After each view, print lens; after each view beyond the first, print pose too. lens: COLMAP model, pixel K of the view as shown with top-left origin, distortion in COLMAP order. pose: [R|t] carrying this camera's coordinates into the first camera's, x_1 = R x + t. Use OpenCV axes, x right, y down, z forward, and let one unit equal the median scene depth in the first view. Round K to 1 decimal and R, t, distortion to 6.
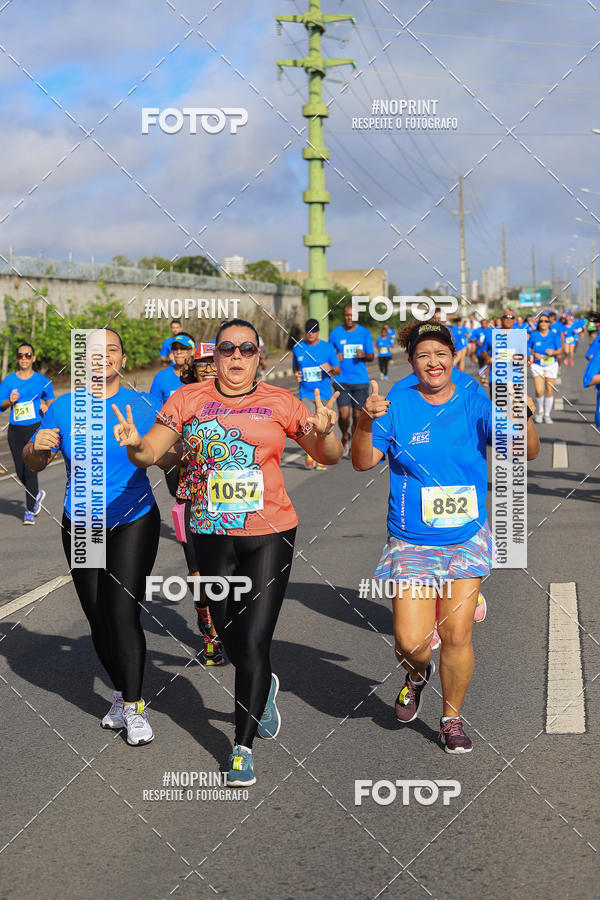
lens RADIAL K [[4035.0, 0, 300.0], [0, 4035.0, 450.0], [0, 0, 1]] dist [-0.447045, 7.783368]
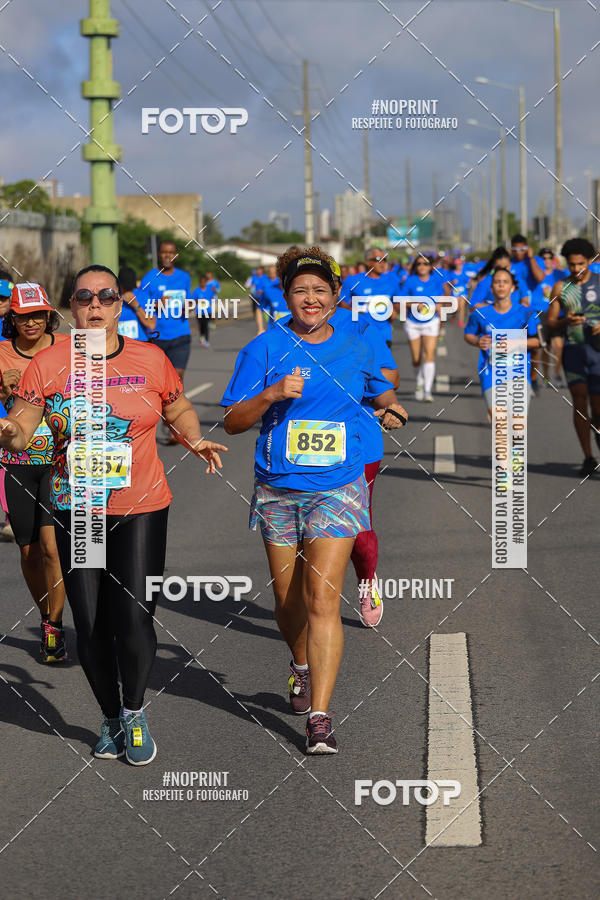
lens RADIAL K [[3107.6, 0, 300.0], [0, 3107.6, 450.0], [0, 0, 1]] dist [0.474322, 1.615953]
pose [[0.999993, -0.001416, -0.003502, 0.040932], [0.001508, 0.999654, 0.026257, -0.014050], [0.003464, -0.026262, 0.999649, 0.448193]]
